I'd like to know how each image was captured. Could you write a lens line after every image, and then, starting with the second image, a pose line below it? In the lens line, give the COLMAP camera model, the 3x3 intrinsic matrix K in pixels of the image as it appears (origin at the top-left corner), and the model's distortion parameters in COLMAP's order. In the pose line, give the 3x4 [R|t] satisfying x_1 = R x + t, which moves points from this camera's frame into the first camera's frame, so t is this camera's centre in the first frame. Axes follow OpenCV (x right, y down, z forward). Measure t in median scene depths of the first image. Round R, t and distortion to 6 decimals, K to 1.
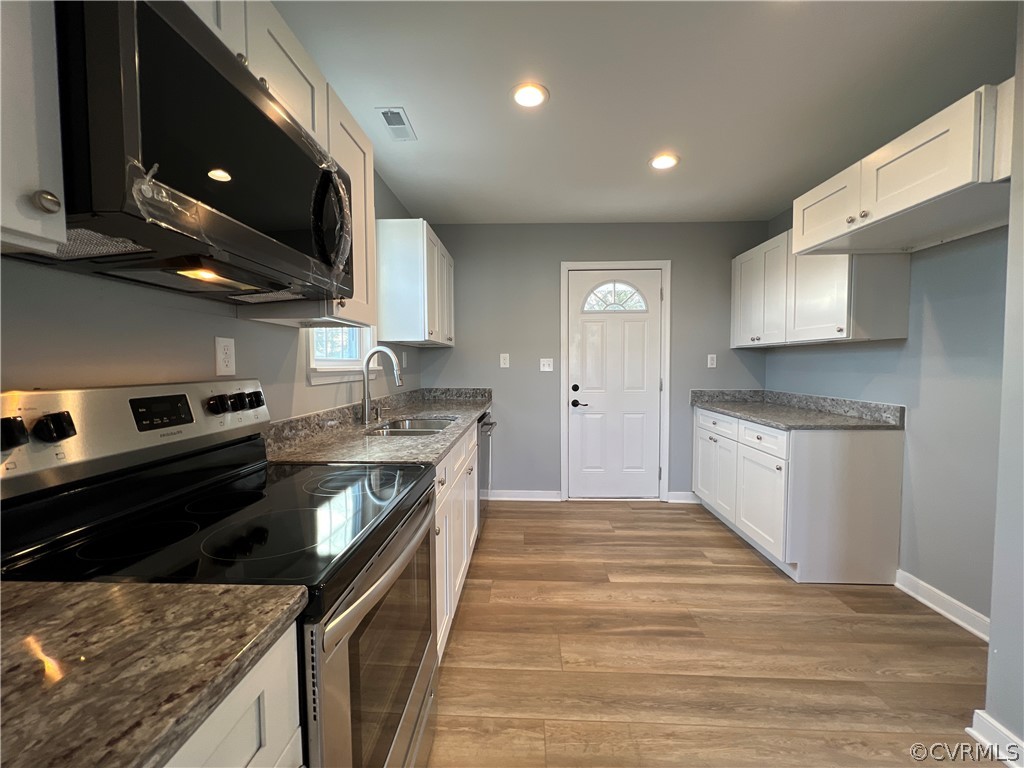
lens RADIAL K [[409.5, 0, 512.0], [0, 409.5, 384.0], [0, 0, 1]] dist [-0.000776, -0.000435]
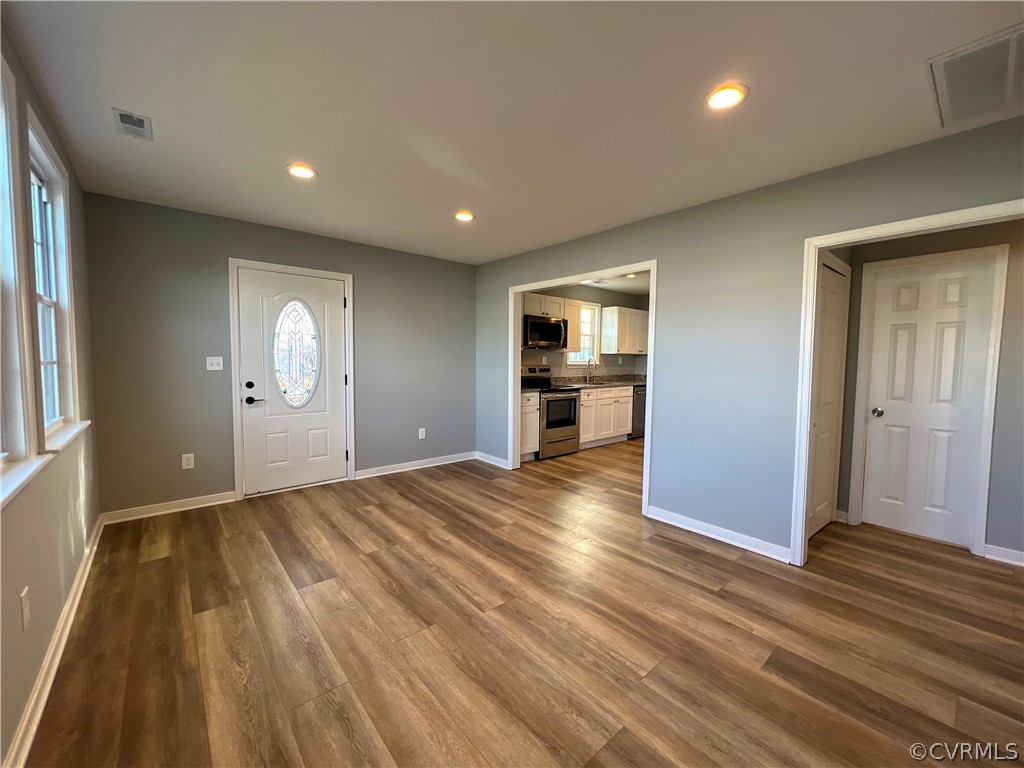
lens RADIAL K [[409.5, 0, 512.0], [0, 409.5, 384.0], [0, 0, 1]] dist [-0.000776, -0.000435]
pose [[0.675429, 0.059912, -0.734987, 0.984180], [-0.050276, 0.998116, 0.035160, 0.020719], [0.735709, 0.013204, 0.677169, -0.955816]]
